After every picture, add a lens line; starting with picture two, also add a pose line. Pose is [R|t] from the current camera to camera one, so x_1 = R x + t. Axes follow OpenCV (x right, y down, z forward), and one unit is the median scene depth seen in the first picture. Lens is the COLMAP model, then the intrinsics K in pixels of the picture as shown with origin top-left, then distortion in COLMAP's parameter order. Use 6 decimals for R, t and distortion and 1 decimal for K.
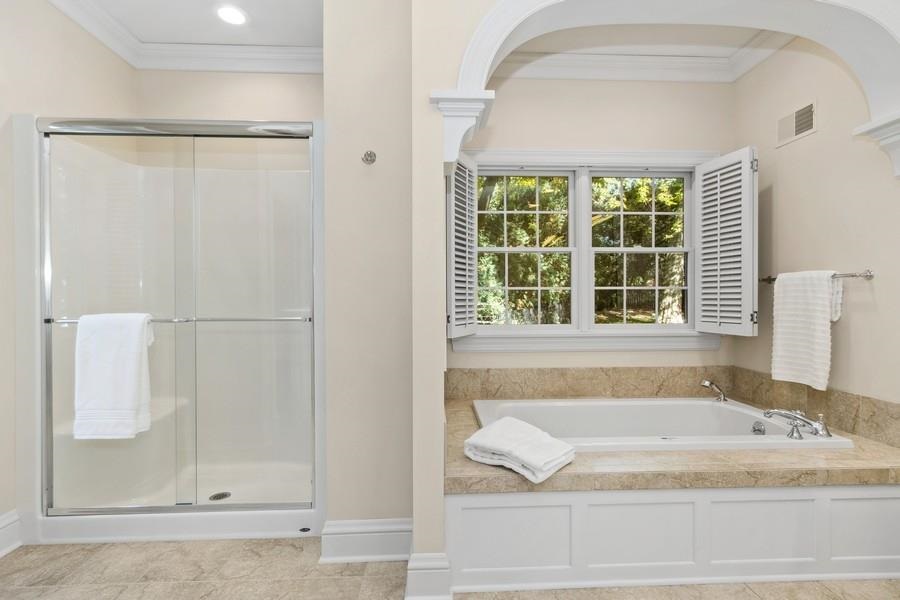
lens RADIAL K [[422.7, 0, 446.2], [0, 422.7, 300.0], [0, 0, 1]] dist [0.001984, 0.000664]
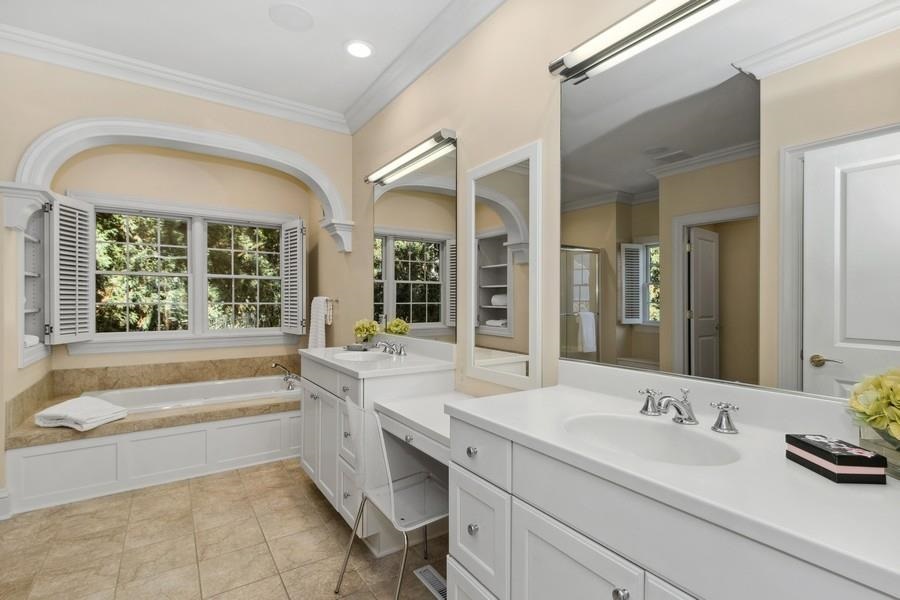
lens RADIAL K [[422.7, 0, 454.3], [0, 422.7, 305.0], [0, 0, 1]] dist [0.001984, 0.000664]
pose [[0.850782, 0.000218, 0.525519, 0.360383], [-0.005582, 0.999947, 0.008623, -0.046615], [-0.525489, -0.010269, 0.850738, -0.710170]]
